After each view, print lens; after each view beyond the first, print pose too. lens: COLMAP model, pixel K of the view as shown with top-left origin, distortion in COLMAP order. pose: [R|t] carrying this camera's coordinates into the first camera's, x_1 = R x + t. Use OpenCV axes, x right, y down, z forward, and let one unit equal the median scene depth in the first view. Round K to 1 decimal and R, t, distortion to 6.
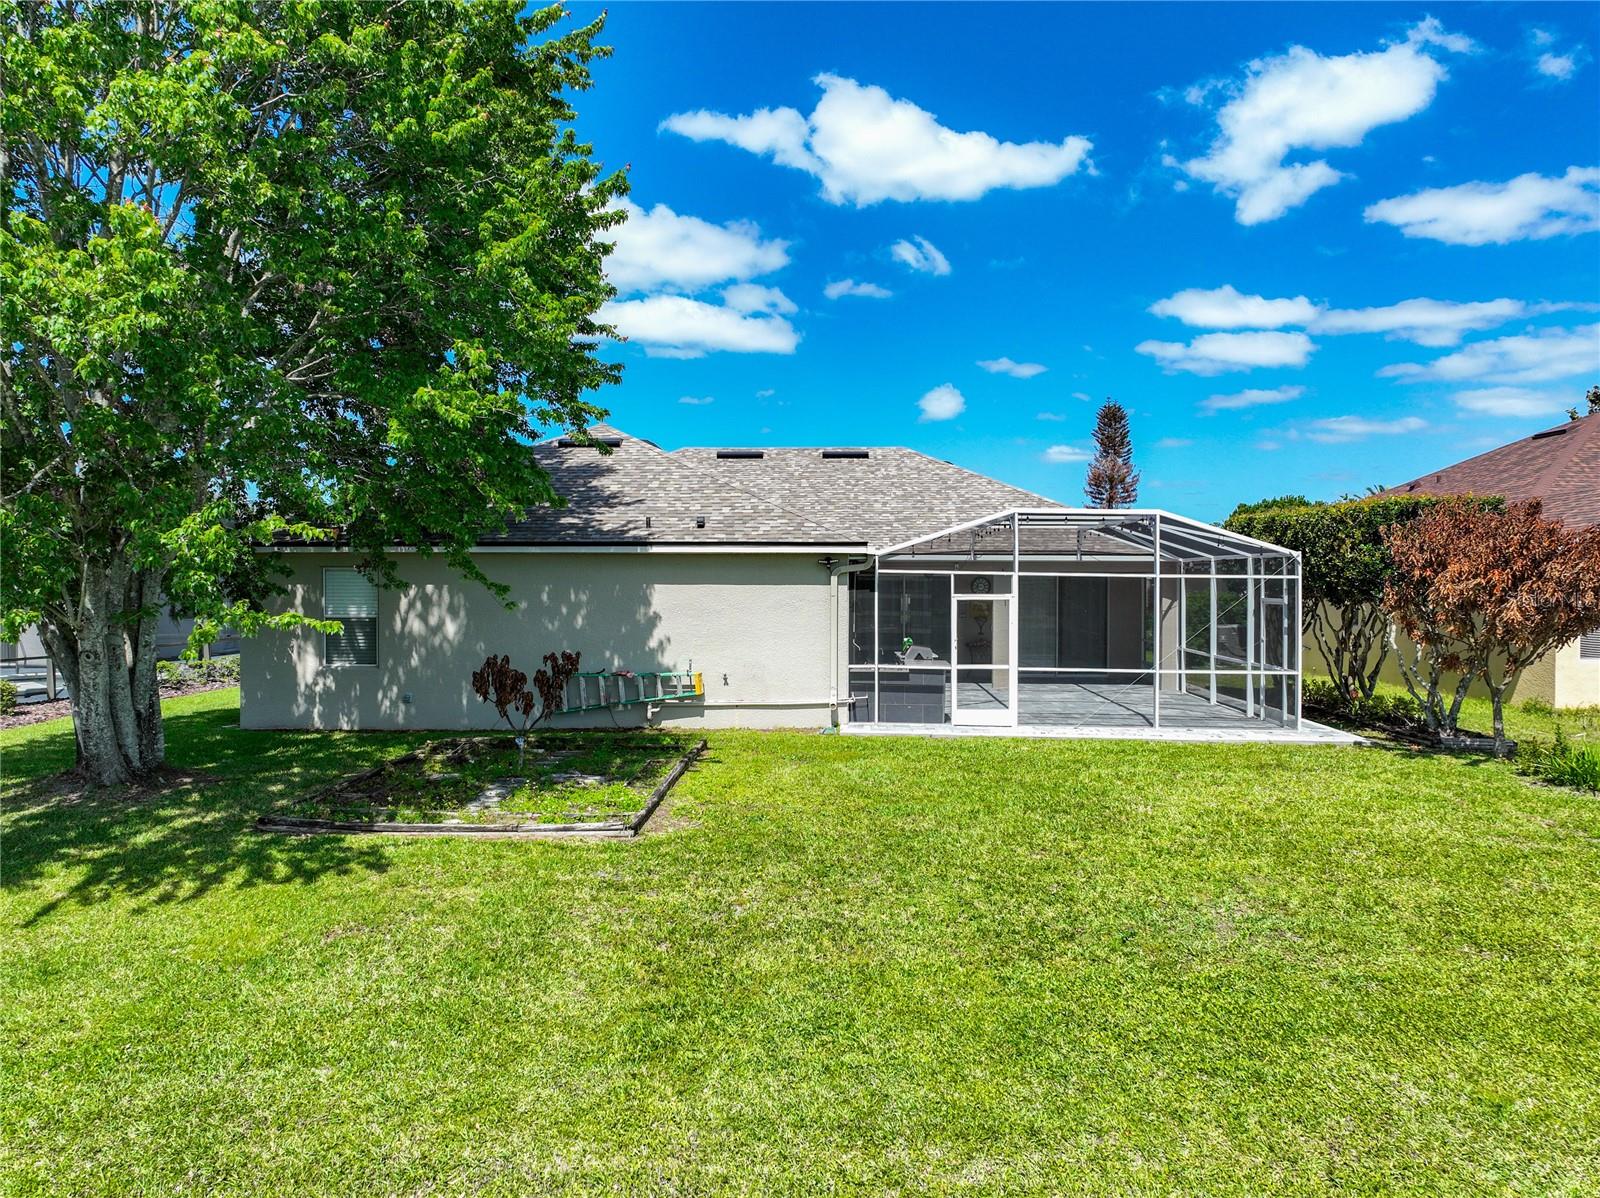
lens RADIAL K [[1115.7, 0, 800.0], [0, 1115.7, 599.0], [0, 0, 1]] dist [0.004147, 0.001671]
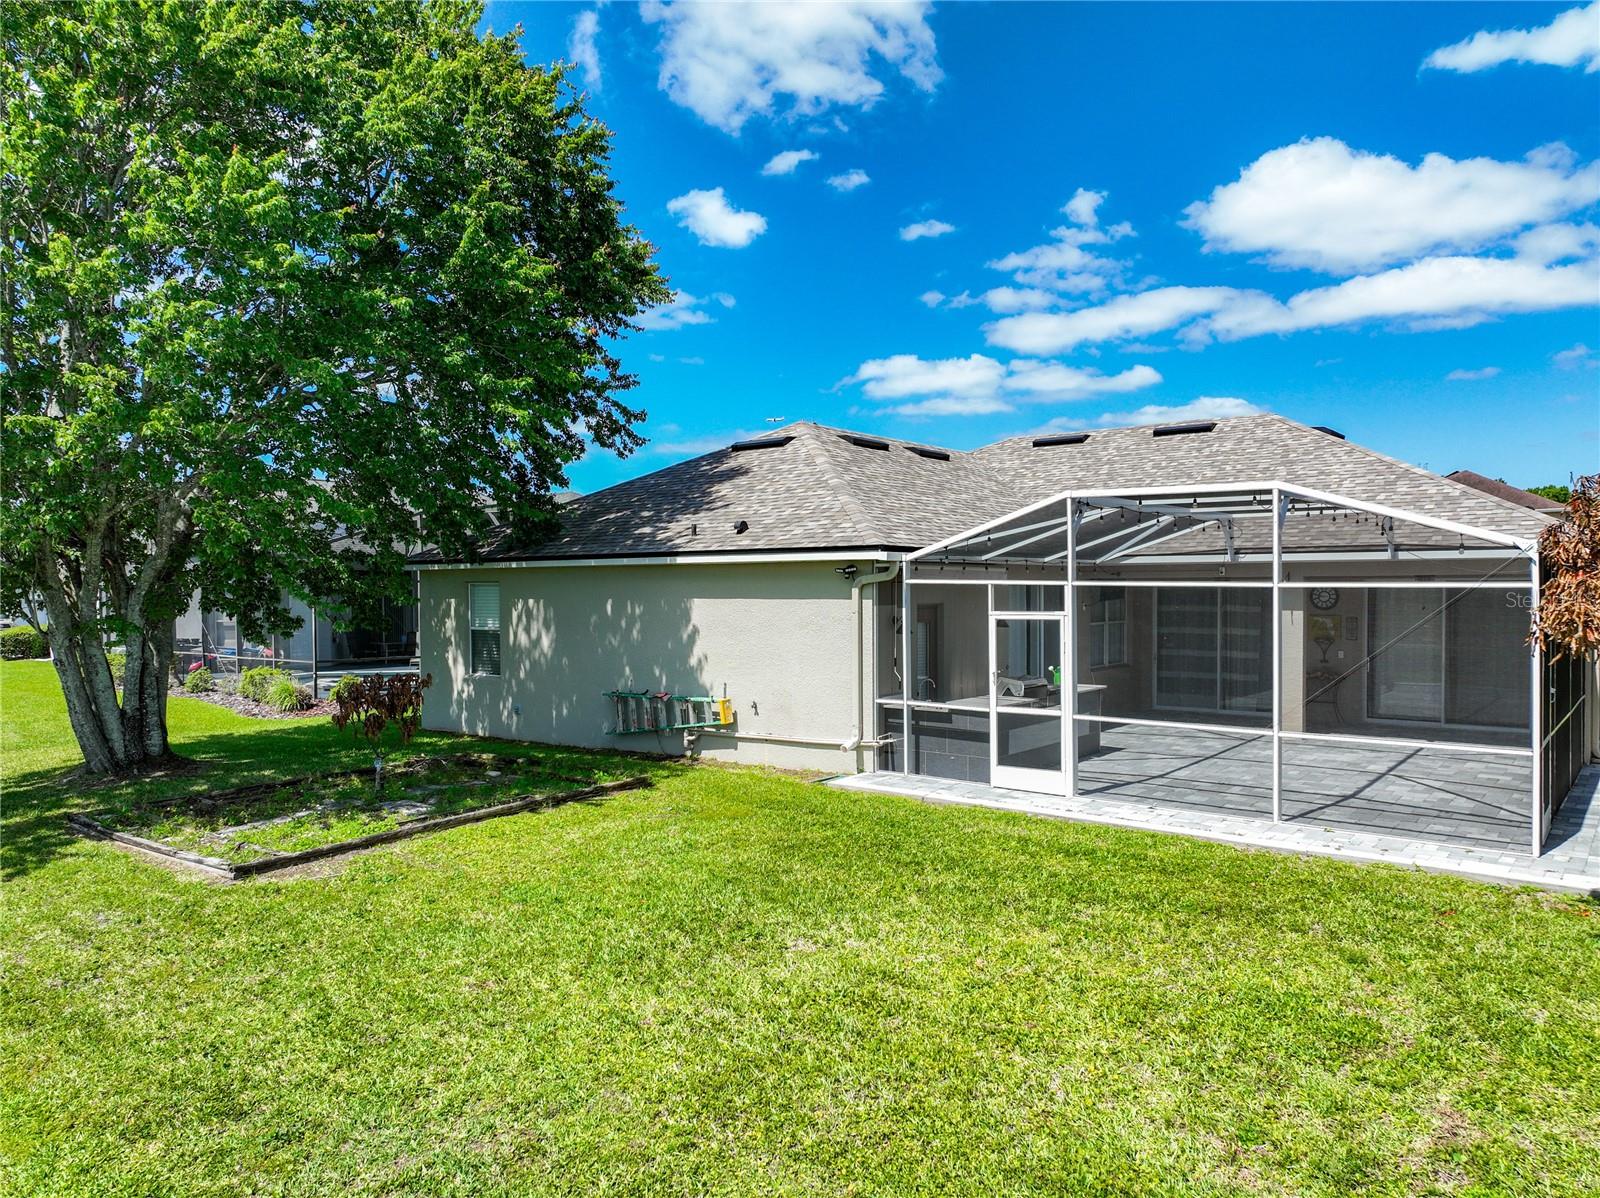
lens RADIAL K [[1136.6, 0, 823.3], [0, 1136.6, 604.0], [0, 0, 1]] dist [-0.007127, 0.000882]
pose [[0.816218, 0.002380, -0.577739, 0.480476], [-0.002624, 0.999996, 0.000412, -0.009020], [0.577737, 0.001180, 0.816222, 0.310878]]
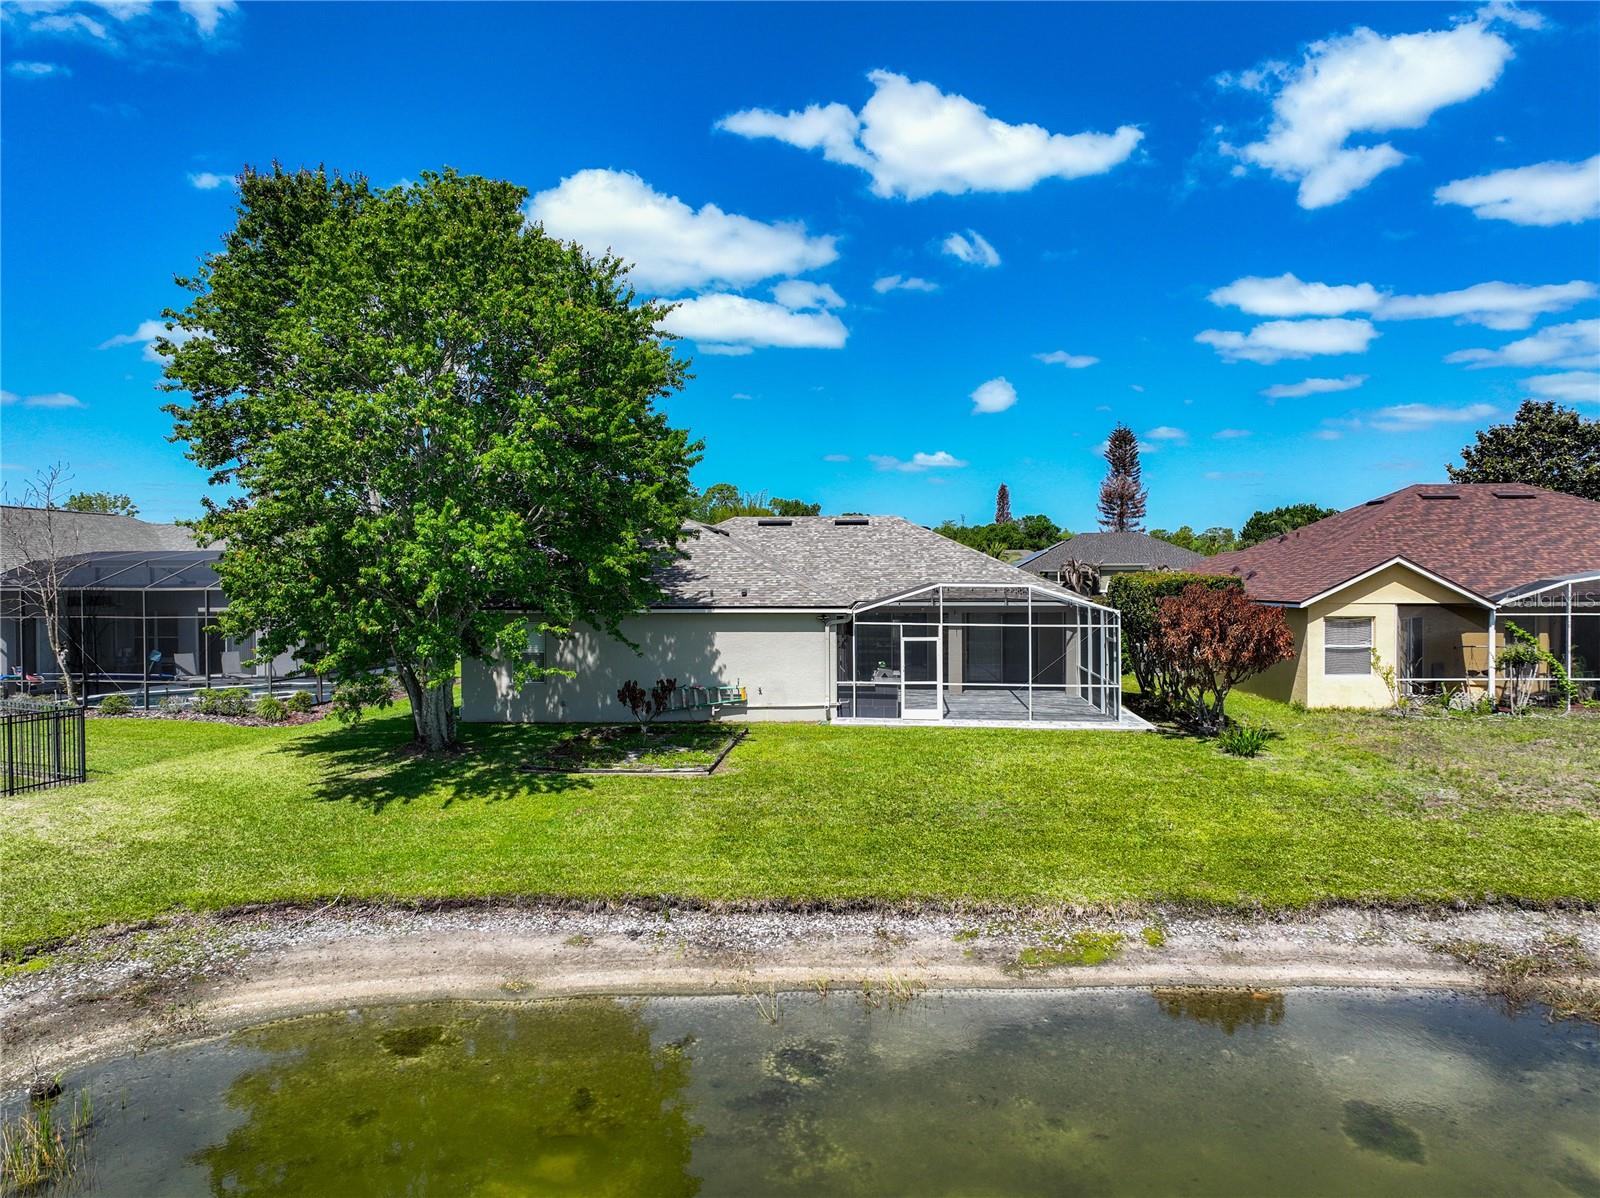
lens RADIAL K [[1134.6, 0, 808.3], [0, 1134.6, 596.2], [0, 0, 1]] dist [0.005370, 0.008272]
pose [[0.999121, -0.005793, -0.041509, 0.070630], [0.005924, 0.999978, 0.003031, -0.068698], [0.041491, -0.003275, 0.999134, -0.626958]]
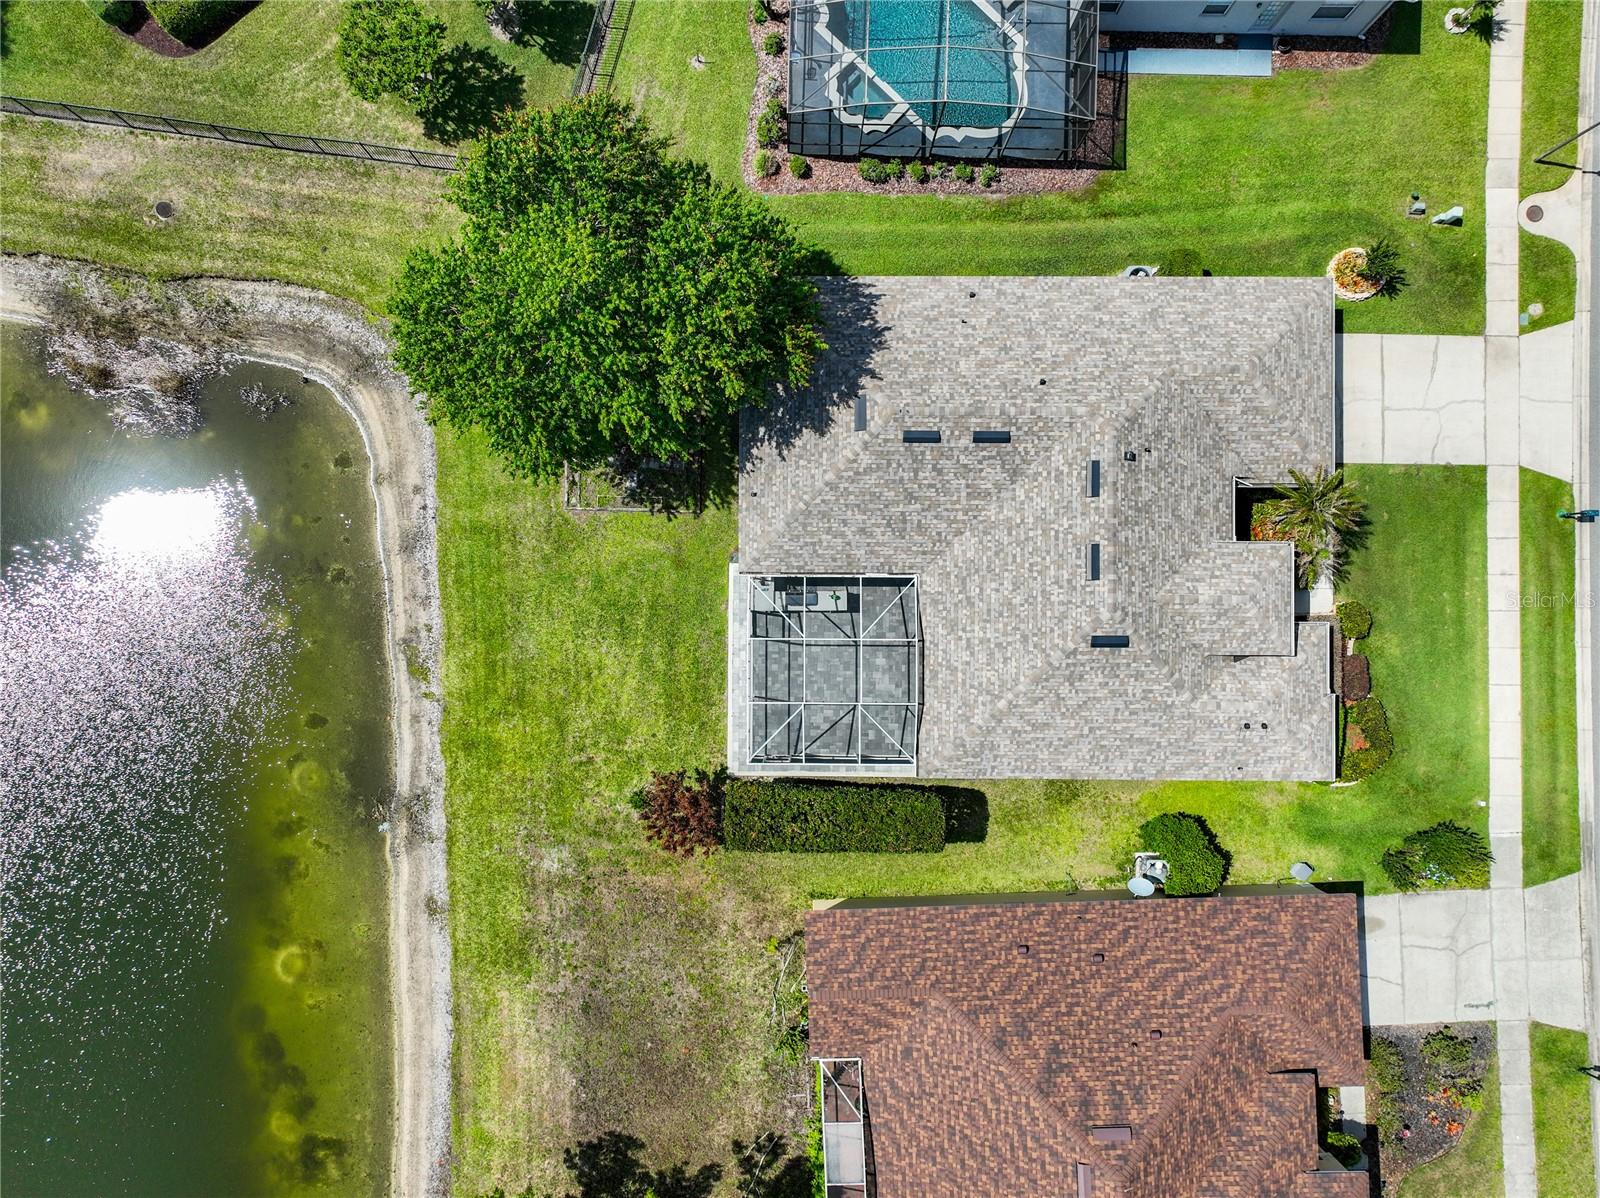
lens RADIAL K [[1132.2, 0, 800.0], [0, 1132.2, 599.0], [0, 0, 1]] dist [0.000778, 0.020353]
pose [[0.020814, 0.999650, -0.016359, 0.150668], [-0.011595, 0.016603, 0.999795, -2.307032], [0.999716, -0.020620, 0.011936, 1.078045]]
